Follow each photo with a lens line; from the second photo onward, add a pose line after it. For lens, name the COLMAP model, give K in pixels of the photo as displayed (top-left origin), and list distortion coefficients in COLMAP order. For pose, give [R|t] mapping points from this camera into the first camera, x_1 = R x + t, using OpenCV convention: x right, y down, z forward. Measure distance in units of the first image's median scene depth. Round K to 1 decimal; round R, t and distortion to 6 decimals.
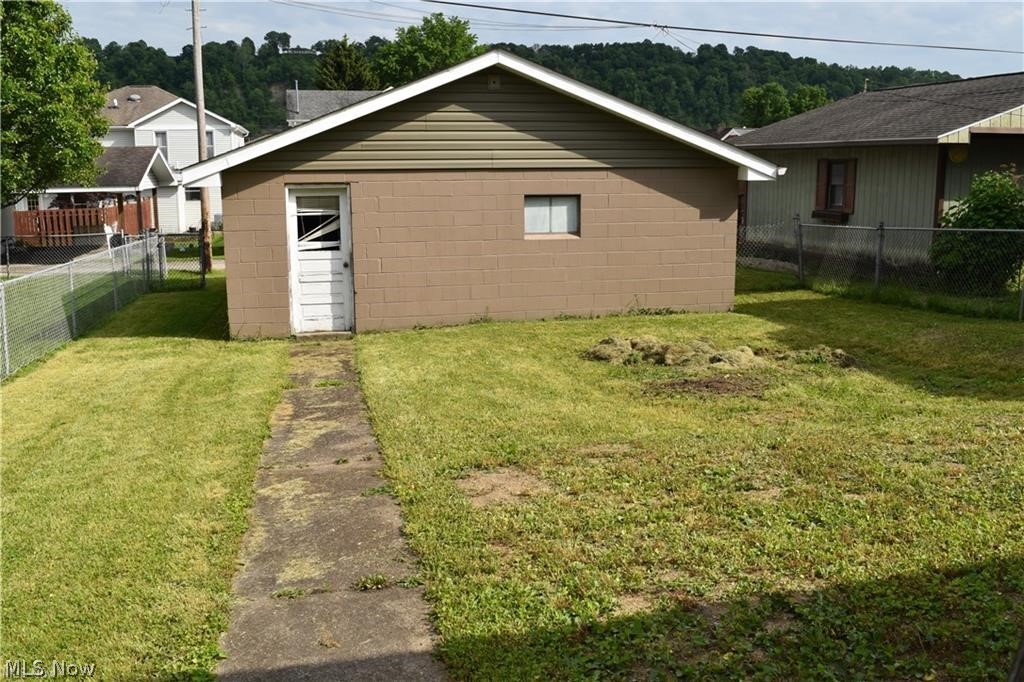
lens RADIAL K [[977.0, 0, 512.0], [0, 977.0, 341.0], [0, 0, 1]] dist [-0.000719, -0.000695]
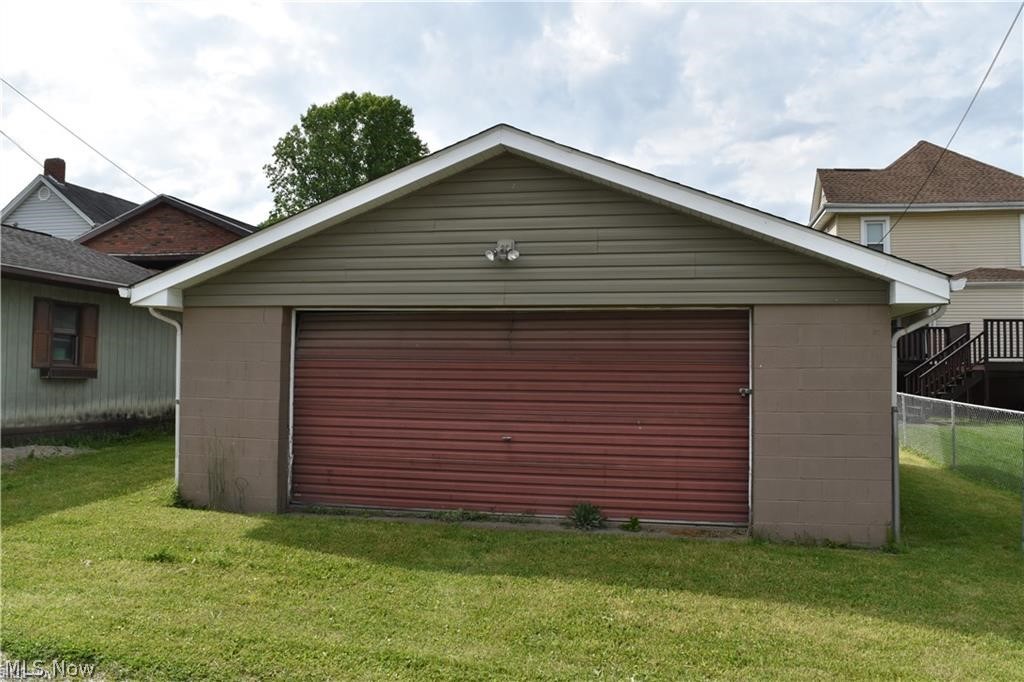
lens RADIAL K [[787.7, 0, 512.0], [0, 787.7, 341.0], [0, 0, 1]] dist [-0.004964, -0.001446]
pose [[-0.908443, 0.012105, 0.417833, -0.265490], [0.066882, 0.990912, 0.116705, -0.210905], [-0.412623, 0.133965, -0.900997, 1.471101]]
